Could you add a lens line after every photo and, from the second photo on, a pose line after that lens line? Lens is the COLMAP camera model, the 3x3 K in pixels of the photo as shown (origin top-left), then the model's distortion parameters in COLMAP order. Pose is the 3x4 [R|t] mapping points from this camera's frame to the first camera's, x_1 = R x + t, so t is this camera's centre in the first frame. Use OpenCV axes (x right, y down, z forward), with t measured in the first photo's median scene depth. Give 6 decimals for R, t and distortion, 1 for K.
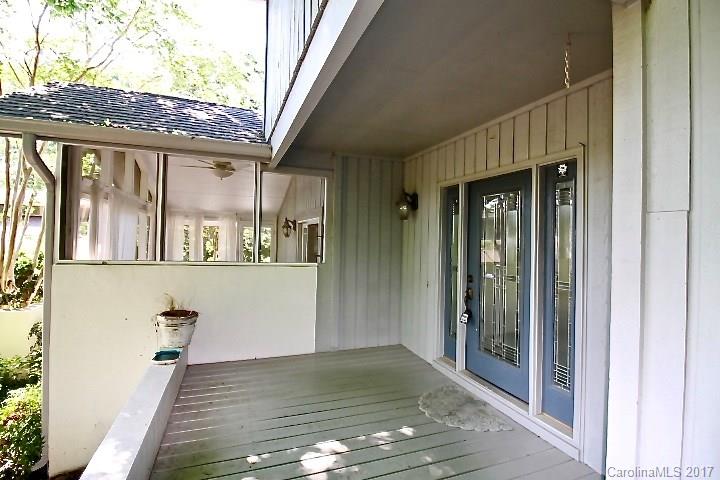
lens RADIAL K [[342.6, 0, 359.6], [0, 342.6, 237.3], [0, 0, 1]] dist [0.004828, 0.000391]
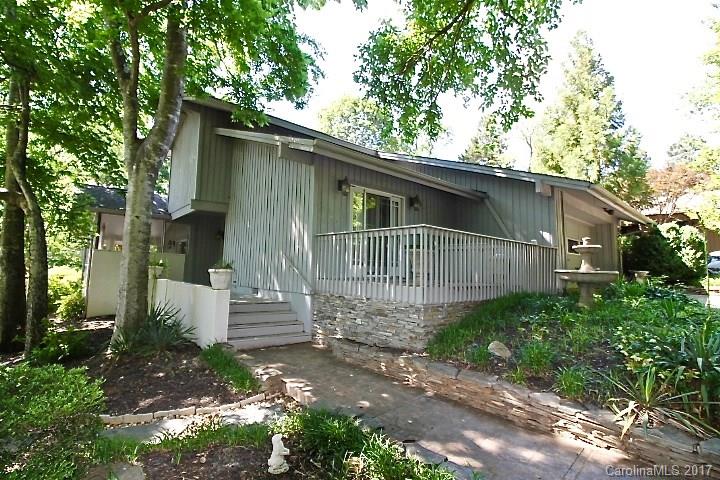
lens RADIAL K [[342.6, 0, 360.2], [0, 342.6, 241.9], [0, 0, 1]] dist [0.004828, 0.000391]
pose [[0.933737, 0.033859, 0.356354, 0.241476], [-0.006574, 0.996971, -0.077501, 0.187033], [-0.357898, 0.070022, 0.931131, -2.378885]]
